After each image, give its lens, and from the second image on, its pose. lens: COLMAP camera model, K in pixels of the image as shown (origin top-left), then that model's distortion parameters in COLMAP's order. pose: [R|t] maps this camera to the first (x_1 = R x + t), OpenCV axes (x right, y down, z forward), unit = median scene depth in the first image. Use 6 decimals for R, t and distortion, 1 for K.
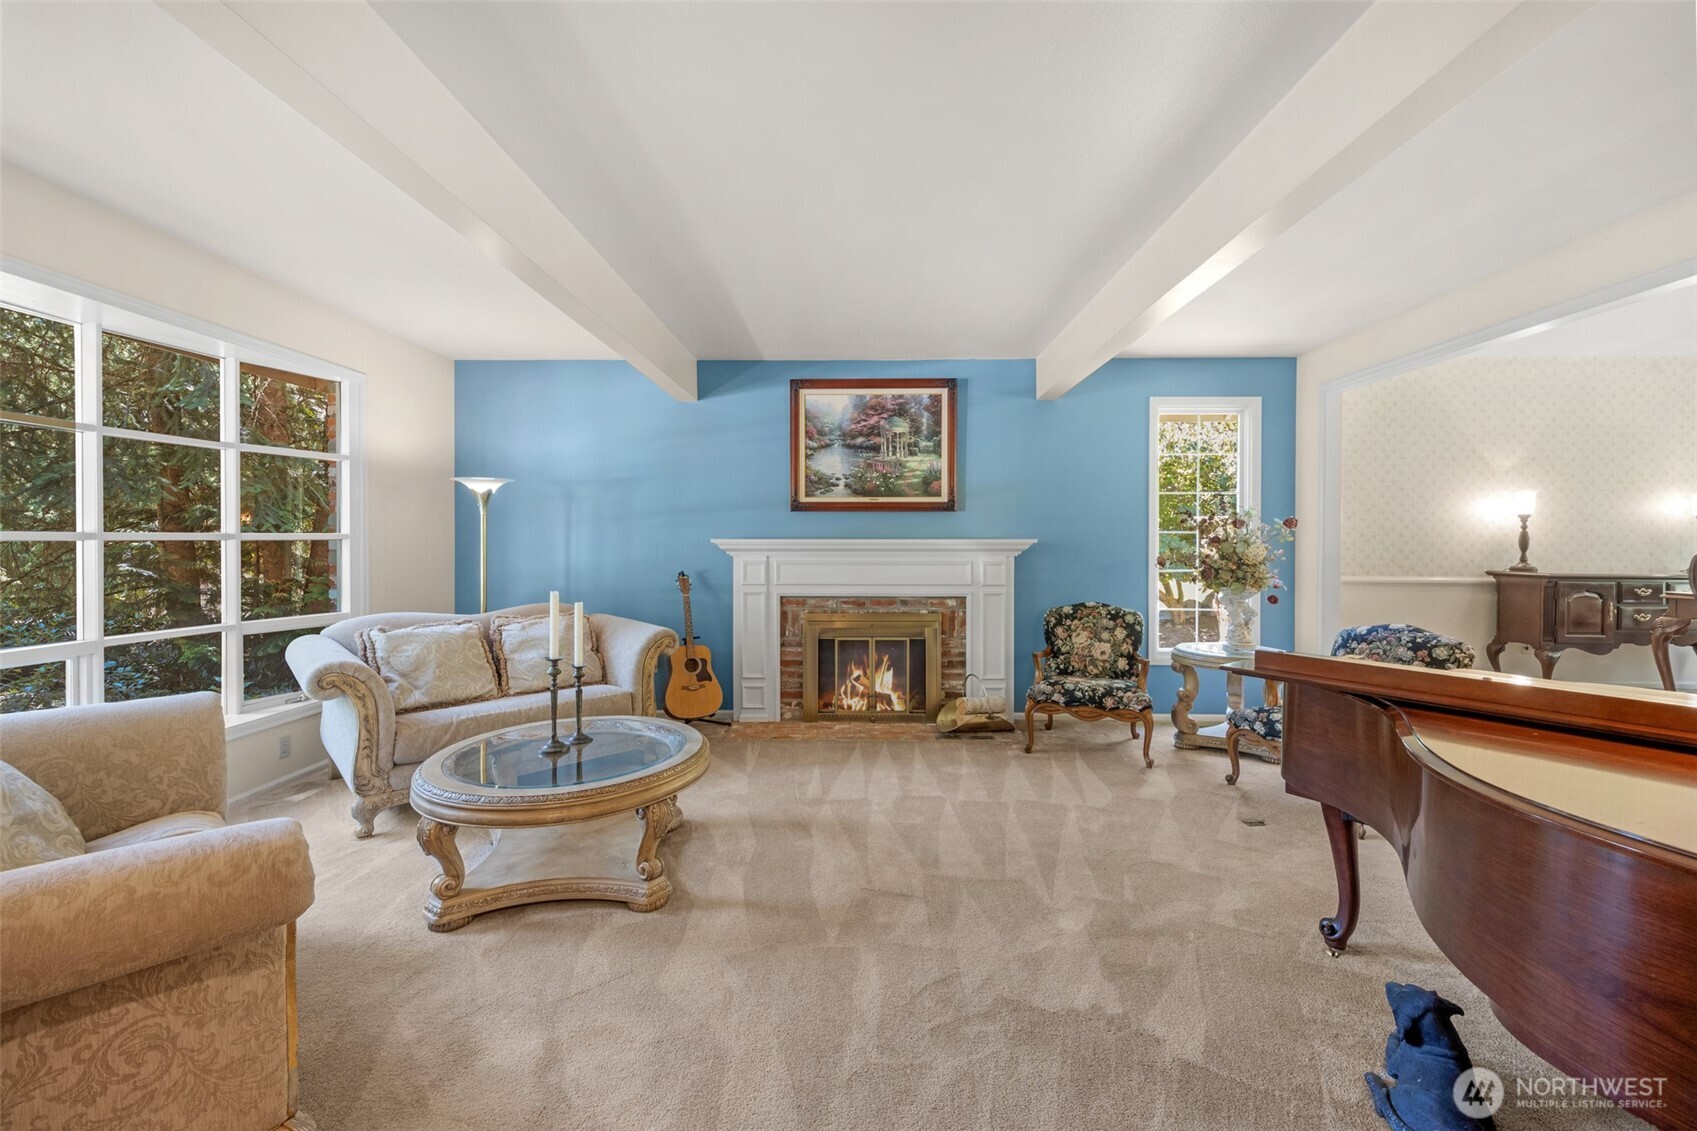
lens RADIAL K [[649.0, 0, 851.2], [0, 649.0, 557.7], [0, 0, 1]] dist [-0.002620, -0.000203]
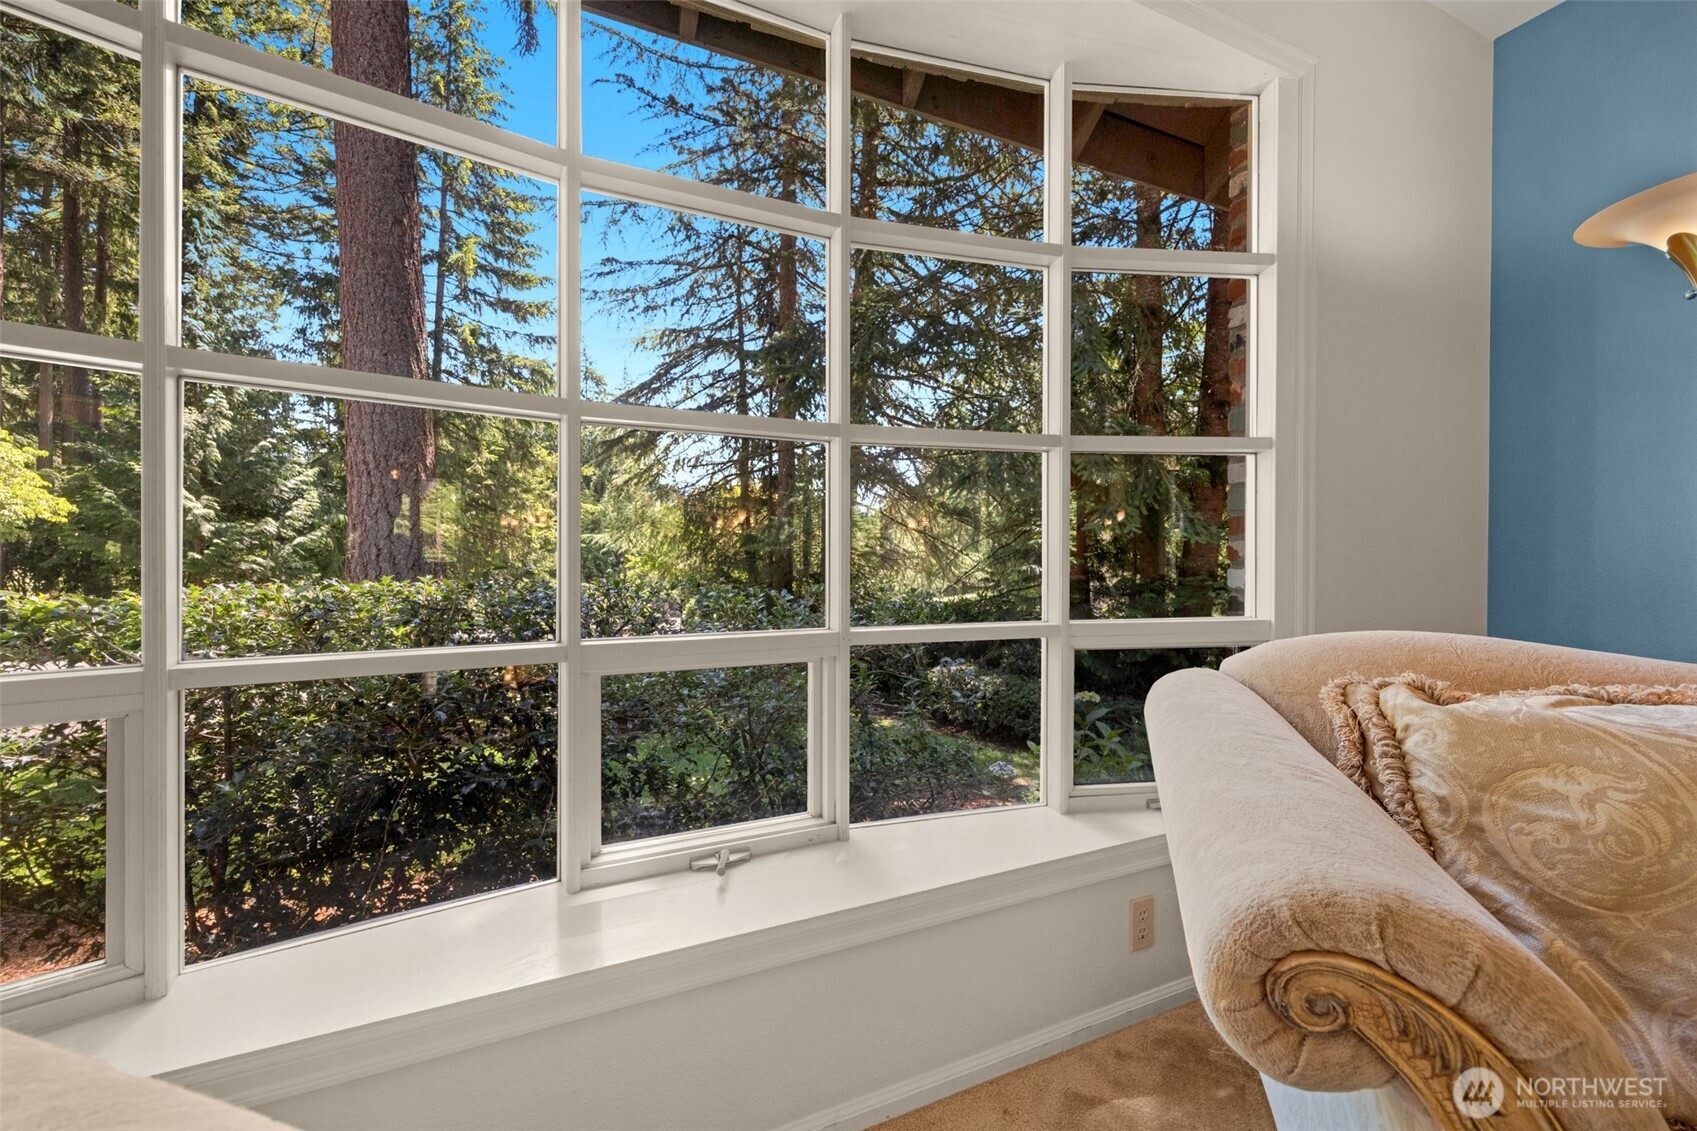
lens RADIAL K [[649.0, 0, 850.1], [0, 649.0, 563.5], [0, 0, 1]] dist [-0.002620, -0.000203]
pose [[0.393787, 0.000753, -0.919201, -0.566501], [-0.012947, 0.999905, -0.004727, 0.060699], [0.919110, 0.013762, 0.393760, 0.660707]]
